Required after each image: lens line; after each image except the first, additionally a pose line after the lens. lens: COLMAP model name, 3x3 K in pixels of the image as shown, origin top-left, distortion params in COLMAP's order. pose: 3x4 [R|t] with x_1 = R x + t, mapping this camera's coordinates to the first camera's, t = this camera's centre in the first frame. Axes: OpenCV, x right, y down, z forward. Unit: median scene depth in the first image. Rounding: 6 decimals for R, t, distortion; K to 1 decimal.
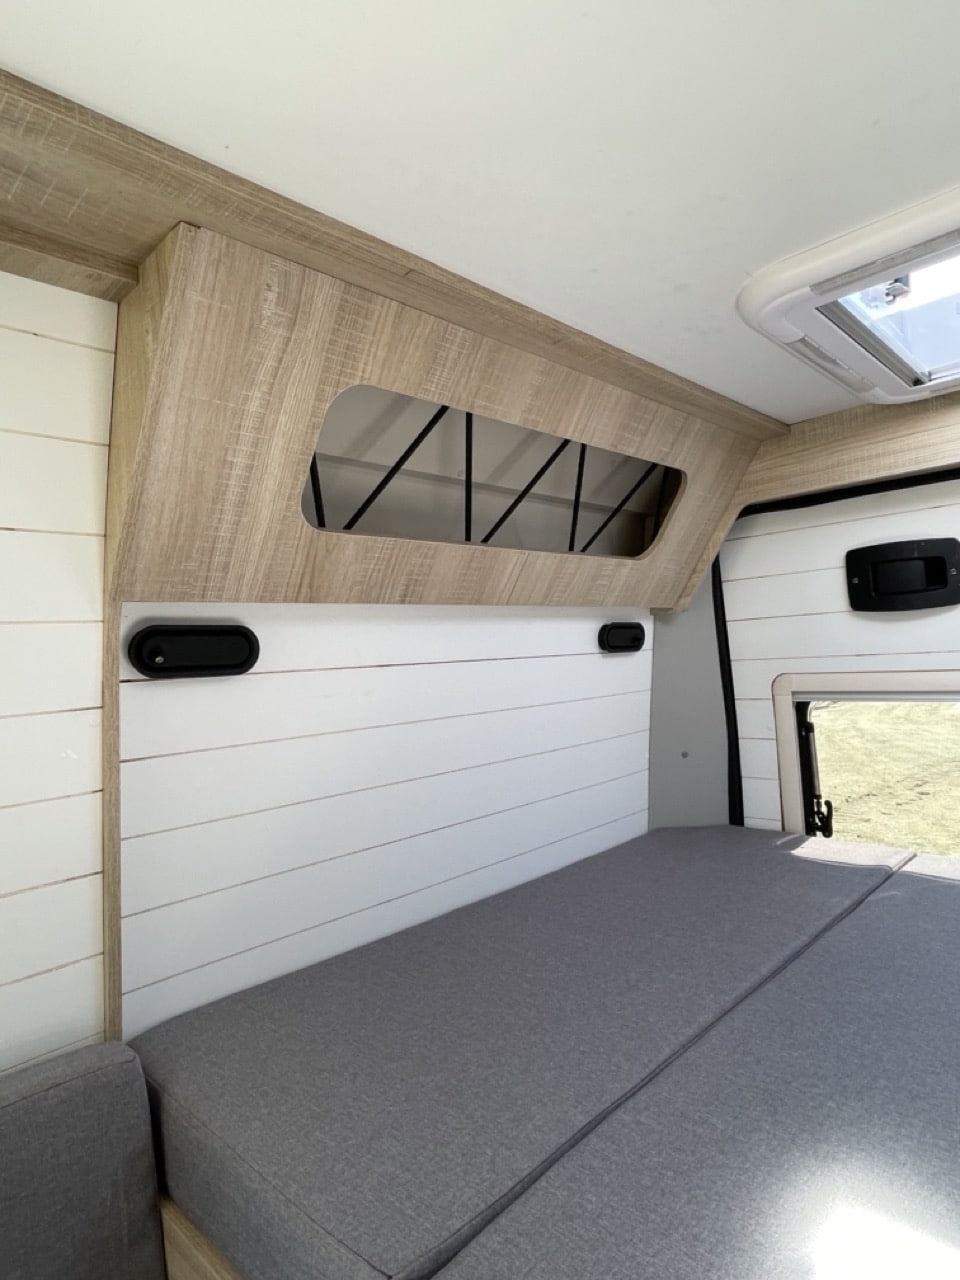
lens RADIAL K [[740.0, 0, 490.0], [0, 740.0, 641.9], [0, 0, 1]] dist [0.000924, -0.007954]
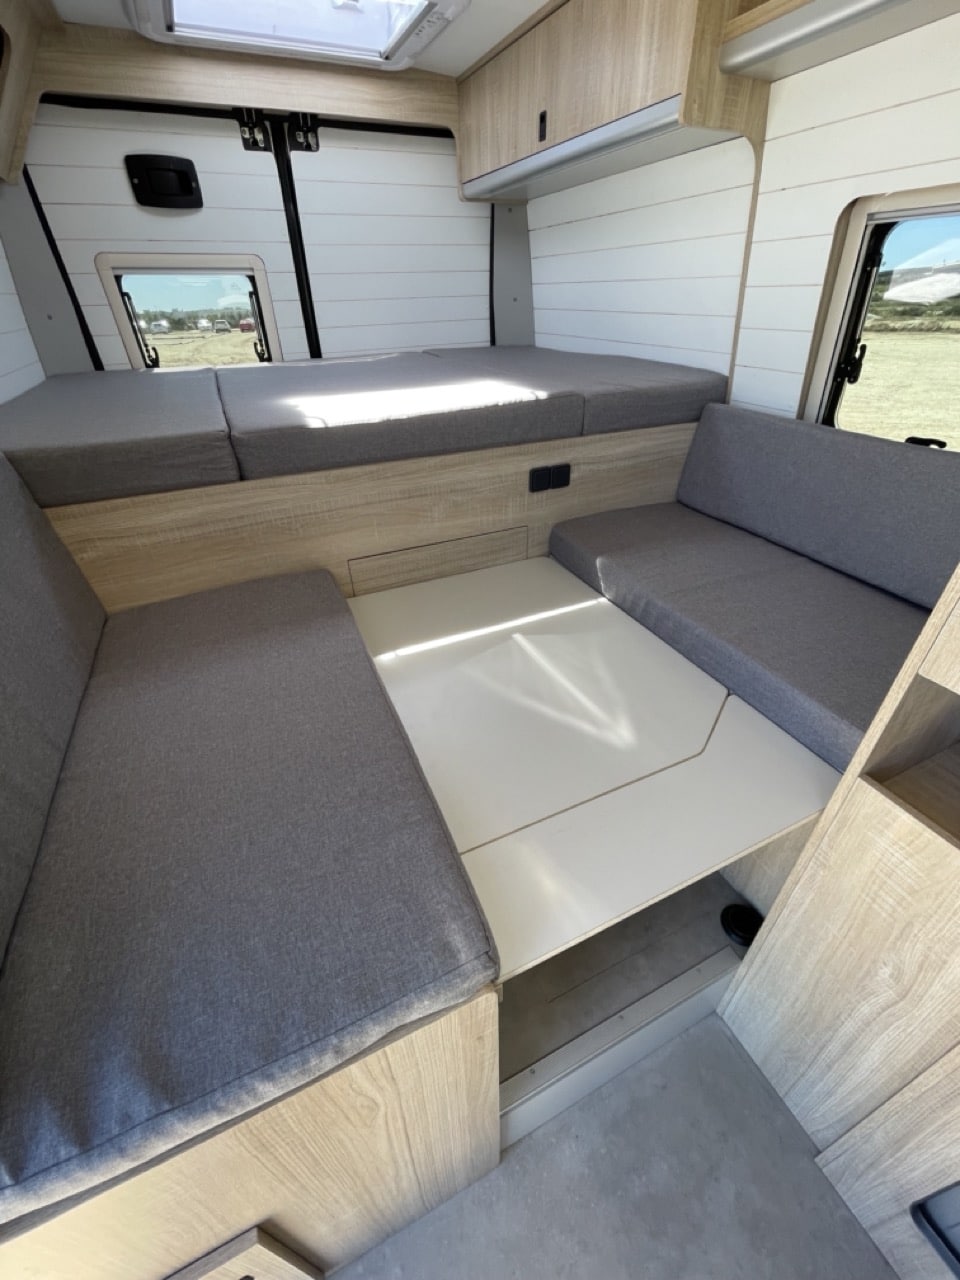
lens RADIAL K [[519.2, 0, 487.5], [0, 519.2, 642.0], [0, 0, 1]] dist [-0.005281, 0.001350]
pose [[0.361773, -0.486258, 0.795408, -0.604682], [-0.017458, 0.849515, 0.527276, 0.161000], [-0.932103, -0.204641, 0.298843, -0.252997]]
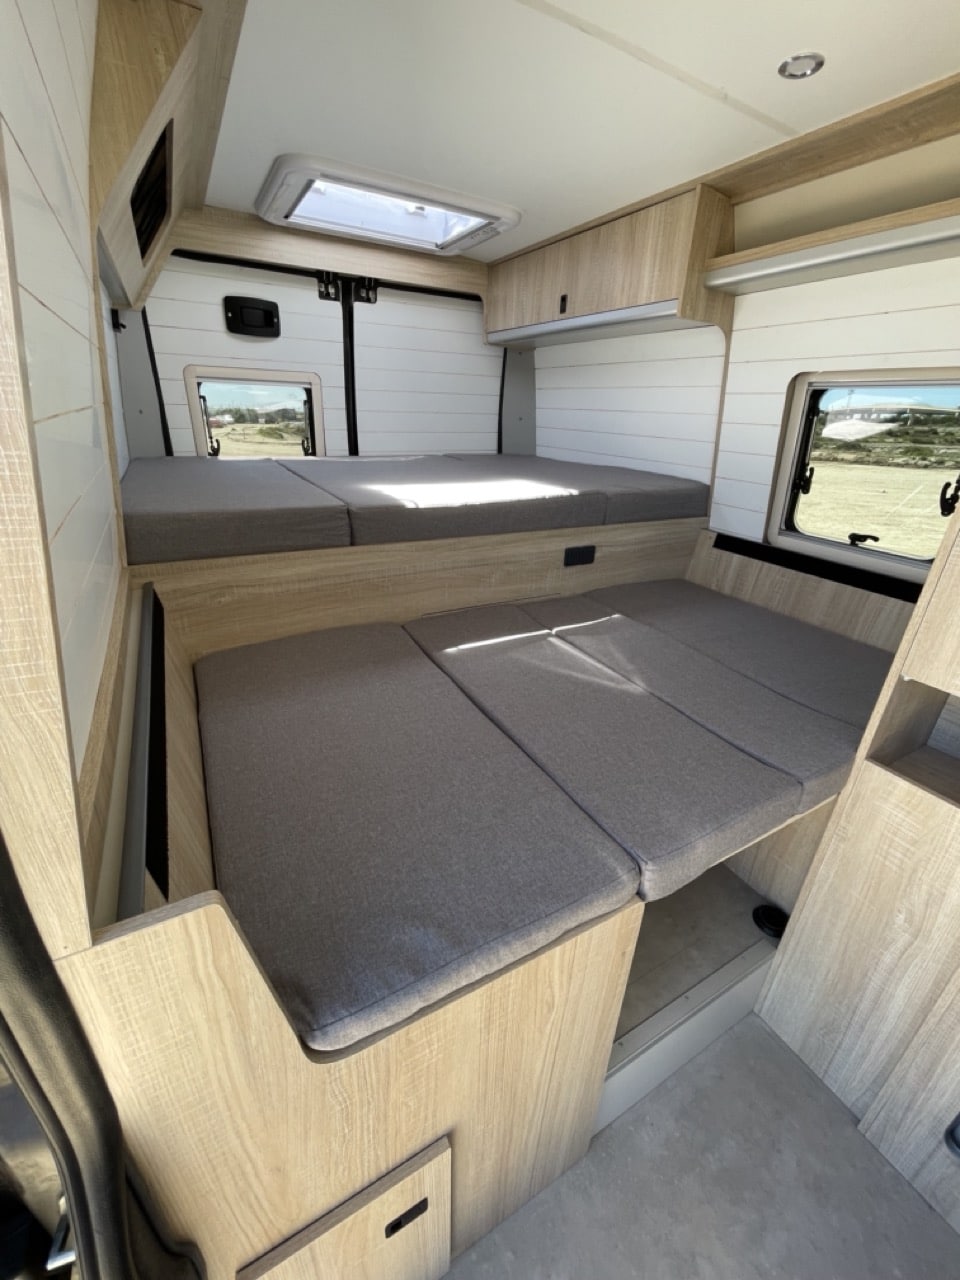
lens RADIAL K [[519.2, 0, 488.1], [0, 519.2, 641.1], [0, 0, 1]] dist [-0.005281, 0.001350]
pose [[0.287436, -0.336086, 0.896898, -0.826491], [-0.068615, 0.926784, 0.369274, 0.165061], [-0.955339, -0.167683, 0.243331, -0.138446]]
